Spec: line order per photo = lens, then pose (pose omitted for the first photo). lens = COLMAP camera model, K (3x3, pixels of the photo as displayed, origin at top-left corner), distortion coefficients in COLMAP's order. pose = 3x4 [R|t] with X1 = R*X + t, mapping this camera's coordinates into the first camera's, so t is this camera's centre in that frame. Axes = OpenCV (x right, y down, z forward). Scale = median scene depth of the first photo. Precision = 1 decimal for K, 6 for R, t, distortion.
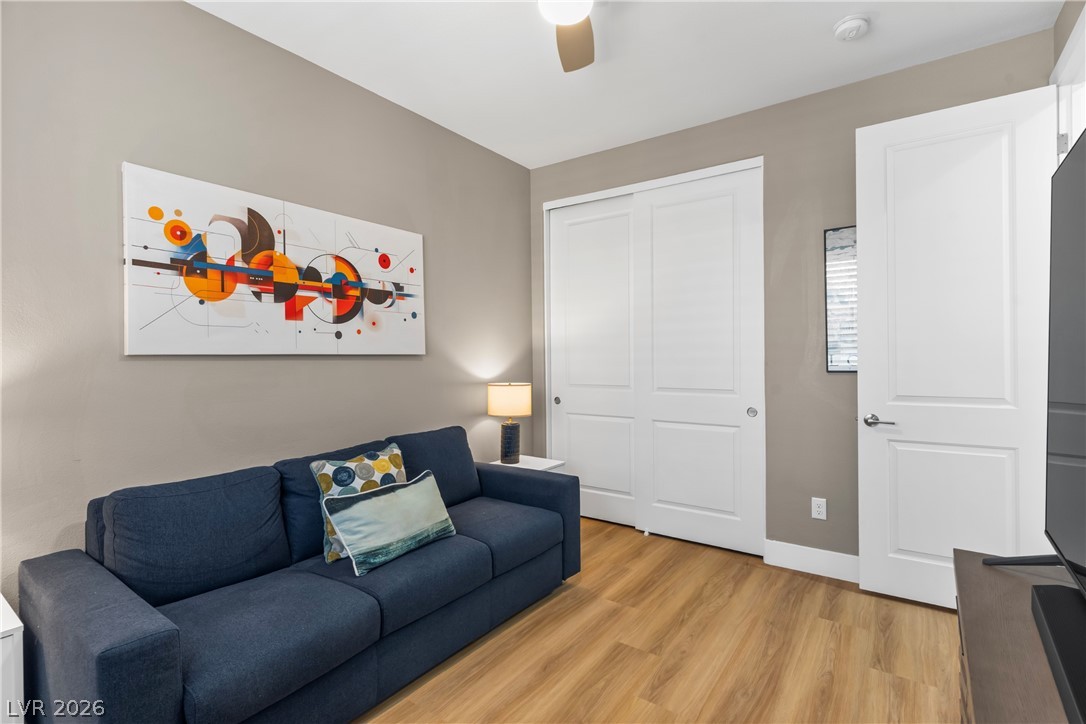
lens RADIAL K [[514.5, 0, 535.5], [0, 514.5, 364.2], [0, 0, 1]] dist [-0.000176, 0.001372]
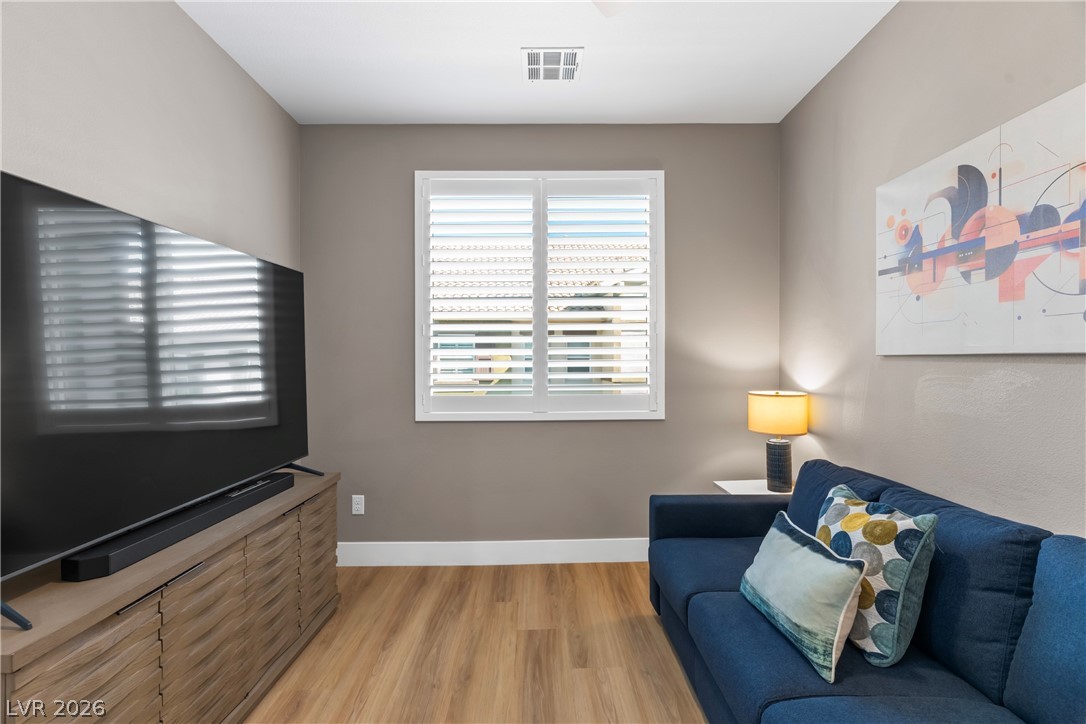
lens RADIAL K [[514.5, 0, 547.6], [0, 514.5, 352.5], [0, 0, 1]] dist [-0.000176, 0.001372]
pose [[-0.778853, 0.006948, -0.627168, 0.416019], [0.010230, 0.999946, -0.001626, -0.026923], [0.627123, -0.007683, -0.778882, 1.212934]]
